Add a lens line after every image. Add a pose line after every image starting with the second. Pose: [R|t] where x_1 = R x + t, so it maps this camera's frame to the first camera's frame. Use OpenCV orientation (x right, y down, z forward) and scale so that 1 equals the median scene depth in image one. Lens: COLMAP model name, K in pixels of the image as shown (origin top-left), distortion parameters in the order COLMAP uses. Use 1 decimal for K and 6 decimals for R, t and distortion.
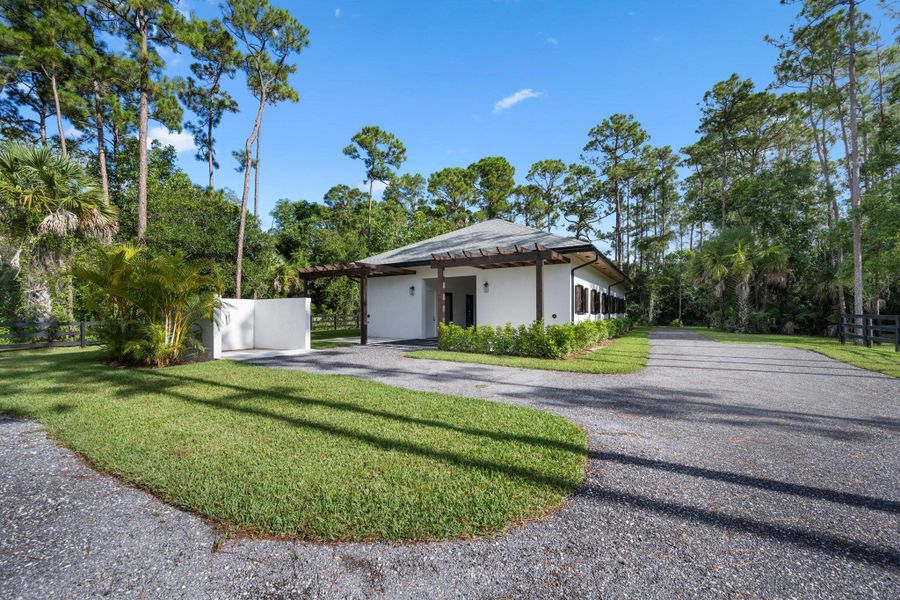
lens RADIAL K [[359.3, 0, 447.4], [0, 359.3, 297.9], [0, 0, 1]] dist [-0.001075, -0.000021]
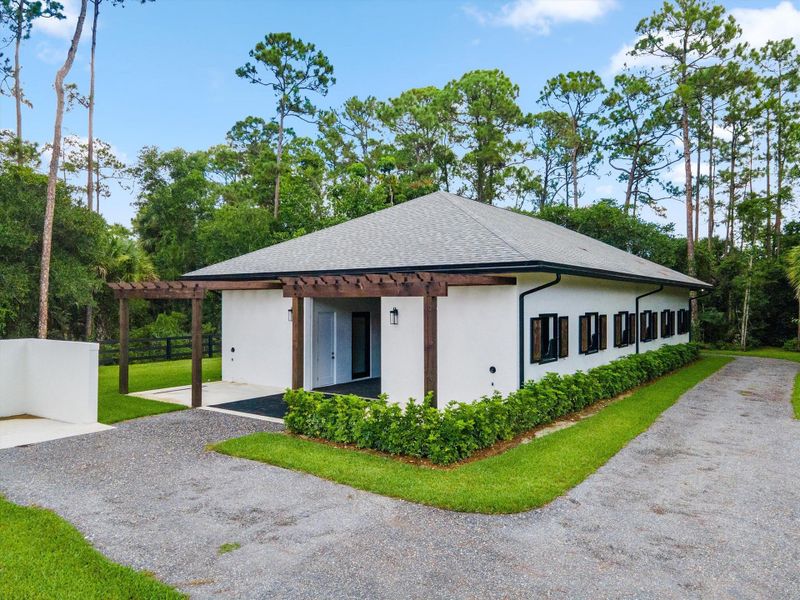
lens RADIAL K [[569.1, 0, 400.5], [0, 569.1, 278.4], [0, 0, 1]] dist [0.039372, 0.001916]
pose [[0.996056, 0.002439, -0.088697, 0.082376], [-0.002195, 0.999994, 0.002849, -0.039065], [0.088703, -0.002643, 0.996055, 0.004232]]
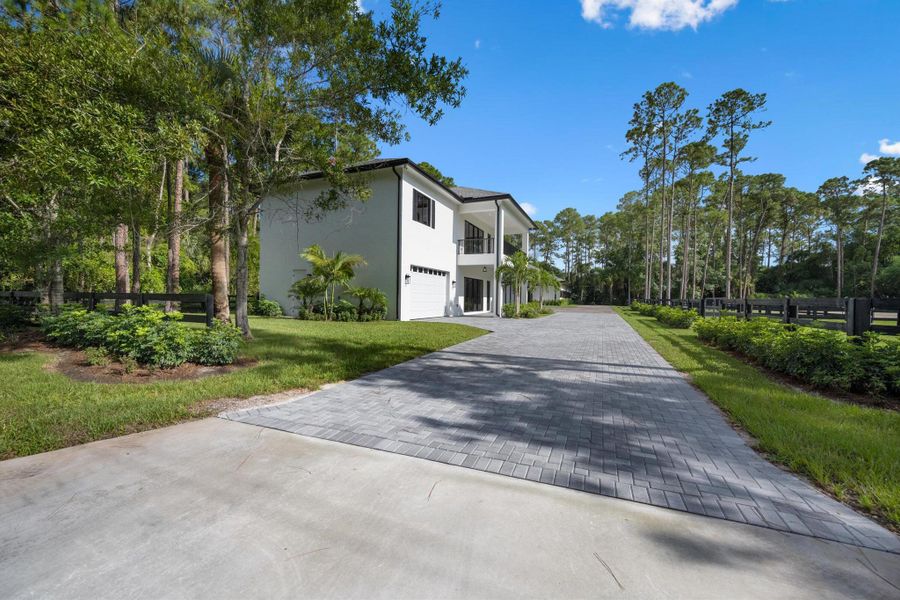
lens RADIAL K [[359.3, 0, 447.4], [0, 359.3, 297.9], [0, 0, 1]] dist [-0.001075, -0.000021]
pose [[0.990143, 0.014212, 0.139338, -0.492910], [-0.018820, 0.999317, 0.031813, -0.016627], [-0.138791, -0.034122, 0.989734, -0.948631]]
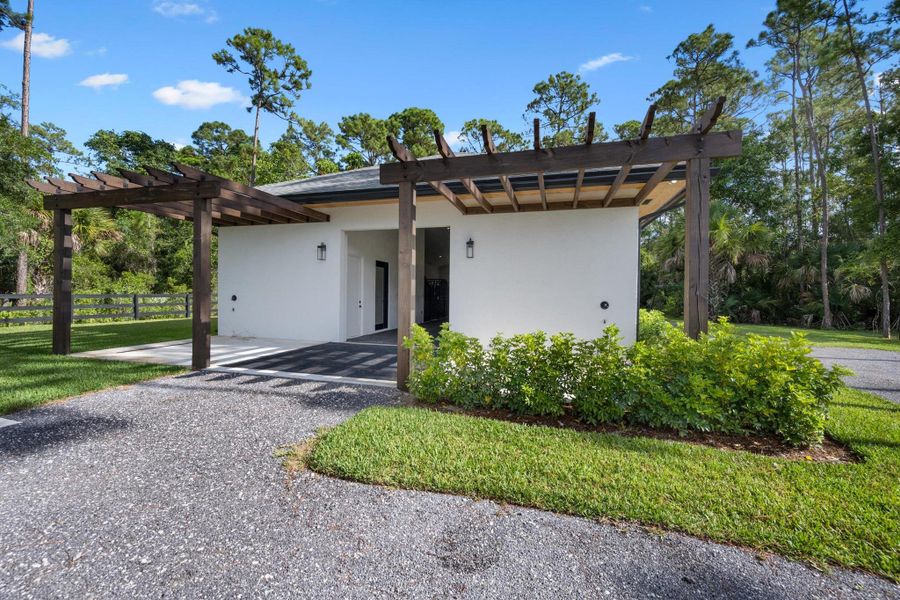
lens RADIAL K [[355.5, 0, 440.4], [0, 355.5, 283.1], [0, 0, 1]] dist [0.002662, 0.000344]
pose [[0.968594, 0.022414, 0.247635, -0.025364], [-0.025964, 0.999602, 0.011076, 0.006597], [-0.247288, -0.017157, 0.968790, 0.198264]]
